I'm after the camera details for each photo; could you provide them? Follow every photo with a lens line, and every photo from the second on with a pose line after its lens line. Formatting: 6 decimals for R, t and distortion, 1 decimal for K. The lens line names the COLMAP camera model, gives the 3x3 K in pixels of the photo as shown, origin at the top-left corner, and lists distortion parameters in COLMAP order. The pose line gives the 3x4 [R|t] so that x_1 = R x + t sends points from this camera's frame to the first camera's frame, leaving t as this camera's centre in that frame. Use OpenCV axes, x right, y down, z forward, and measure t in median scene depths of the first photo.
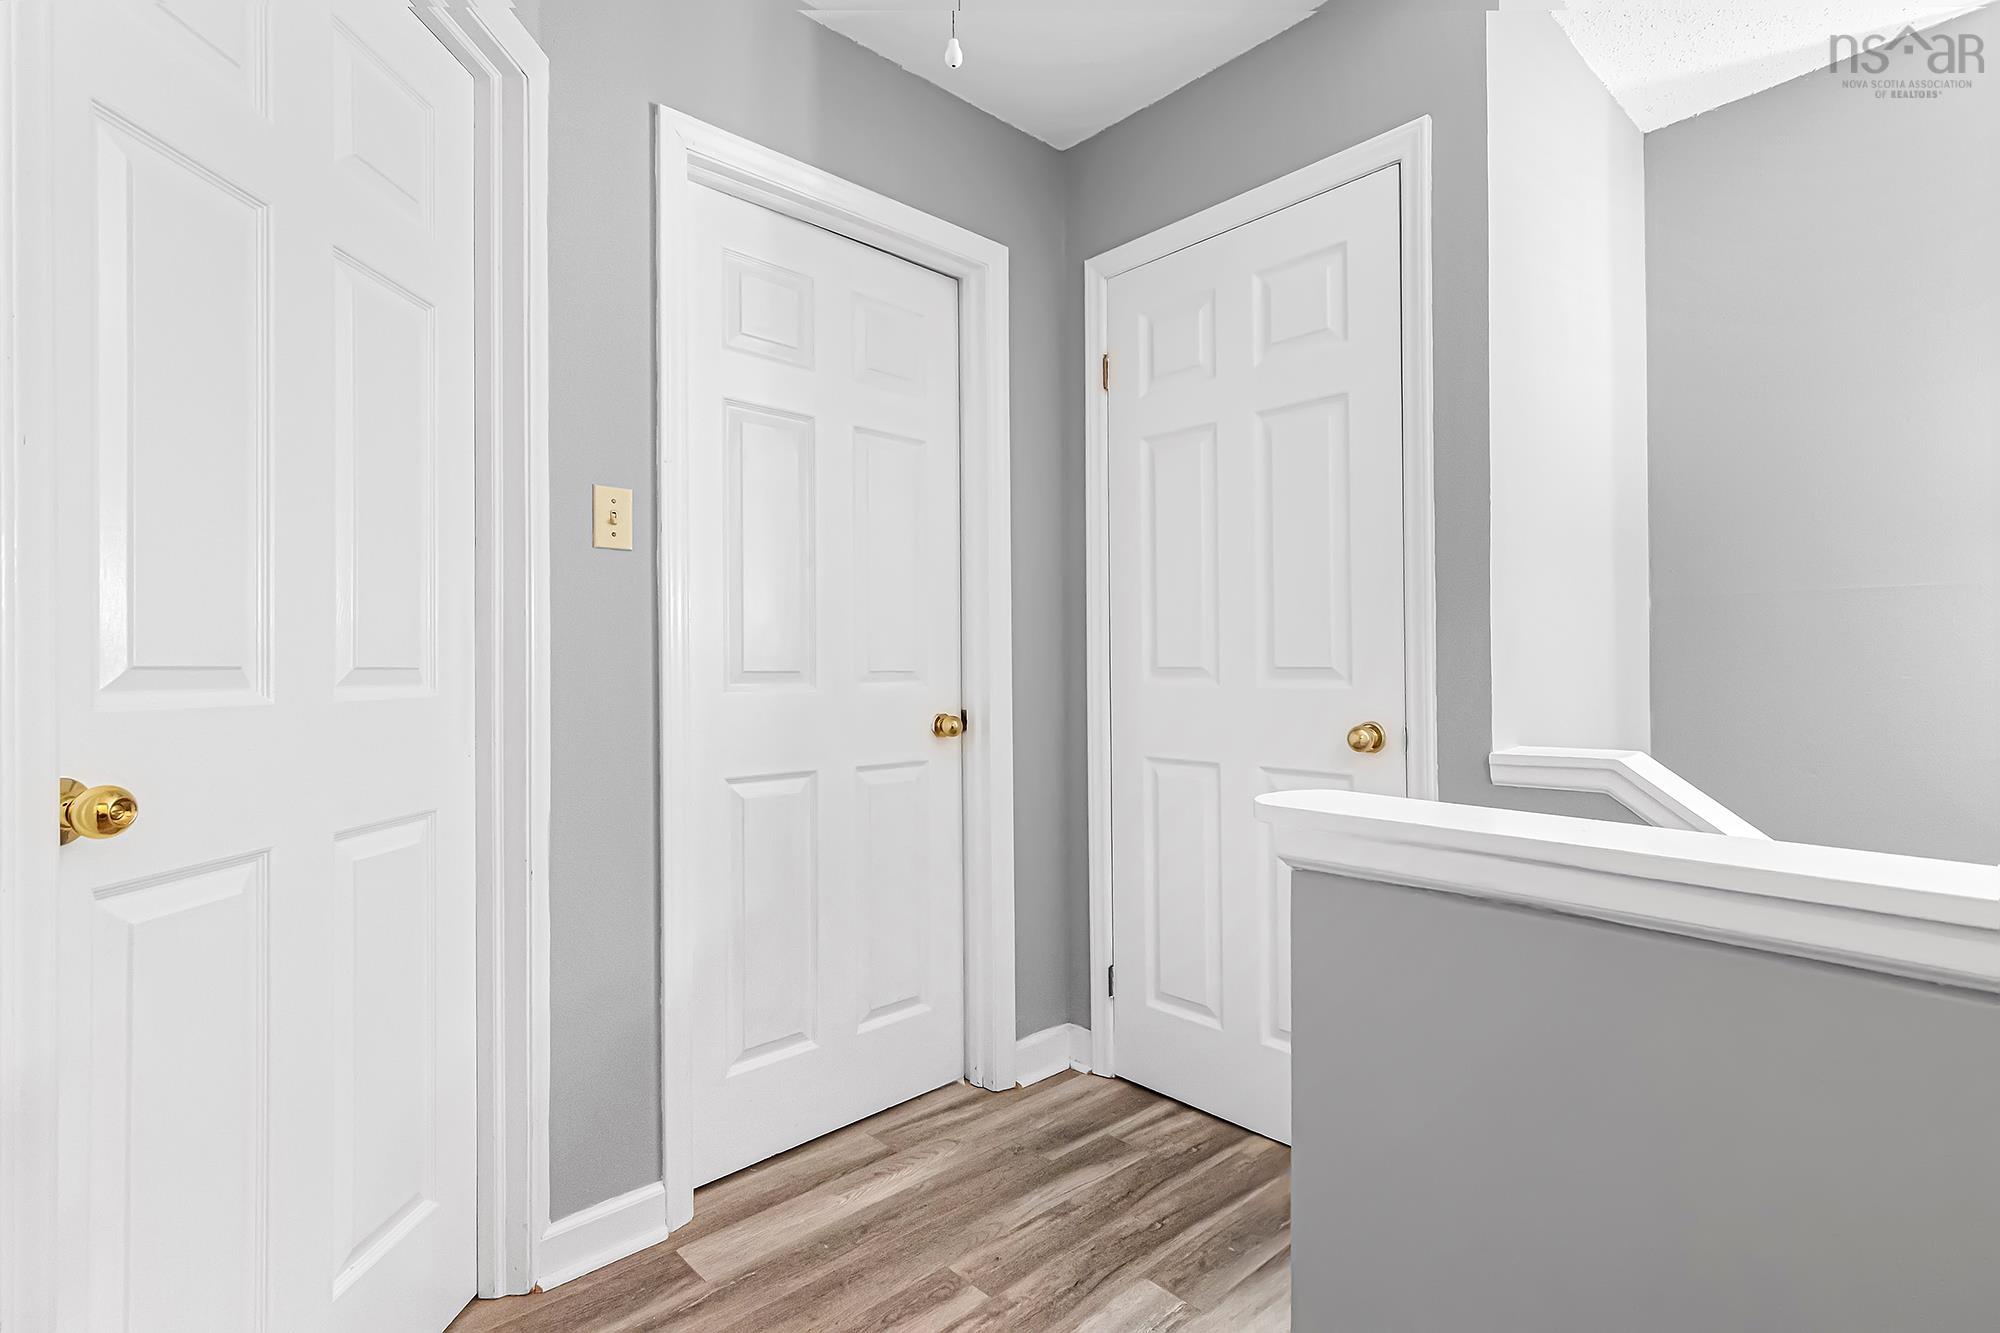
lens RADIAL K [[950.5, 0, 1000.0], [0, 950.5, 666.5], [0, 0, 1]] dist [-0.001698, -0.000159]
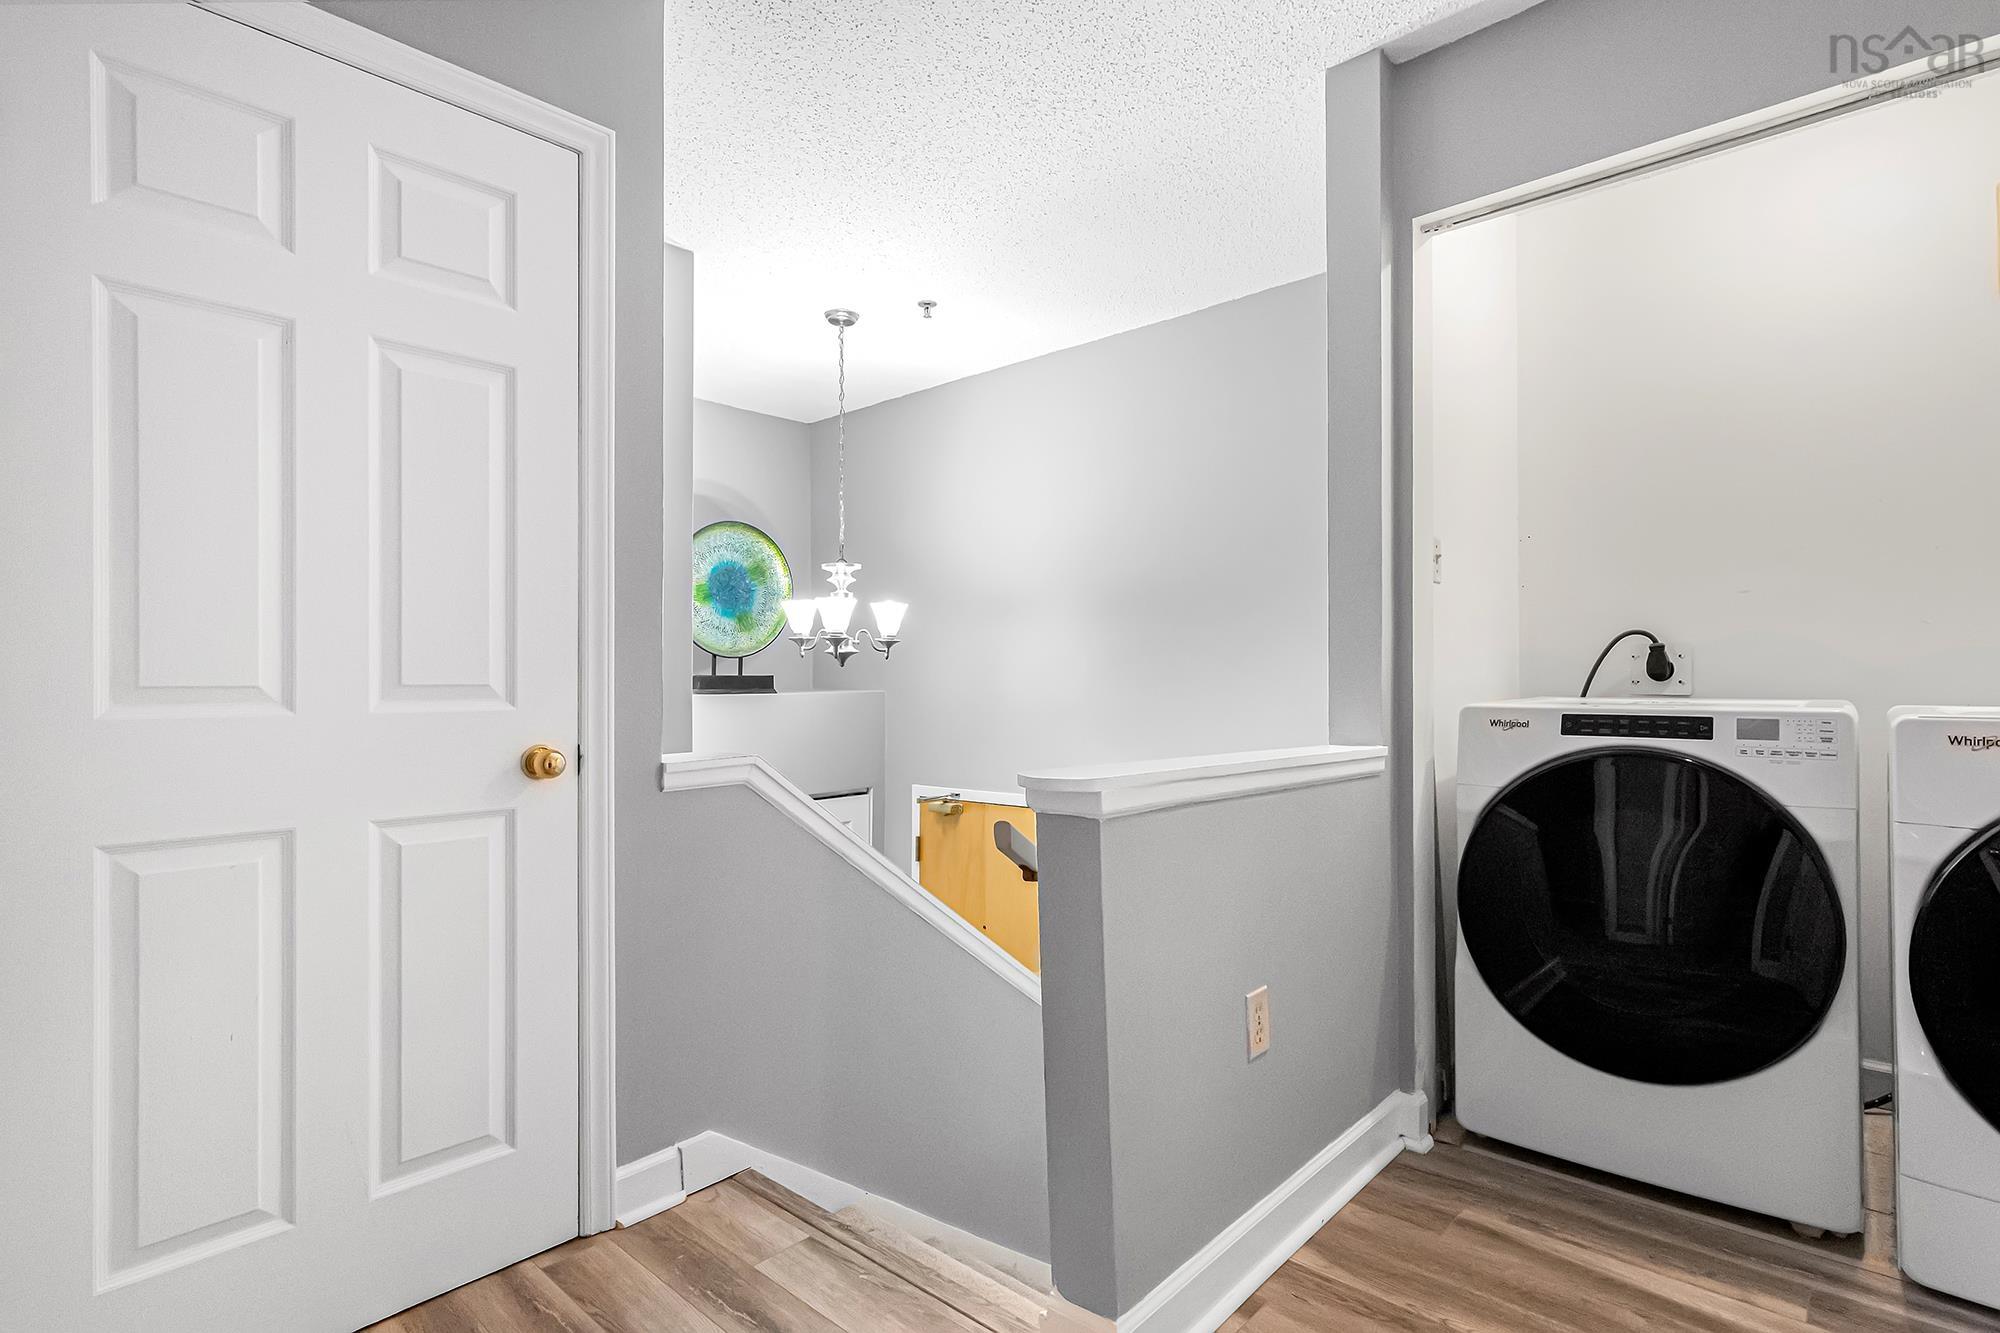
lens RADIAL K [[991.4, 0, 1000.5], [0, 991.4, 677.3], [0, 0, 1]] dist [-0.000617, 0.000029]
pose [[-0.070575, 0.004985, 0.997494, -0.558683], [0.008673, 0.999953, -0.004384, 0.002120], [-0.997469, 0.008342, -0.070615, 0.610225]]
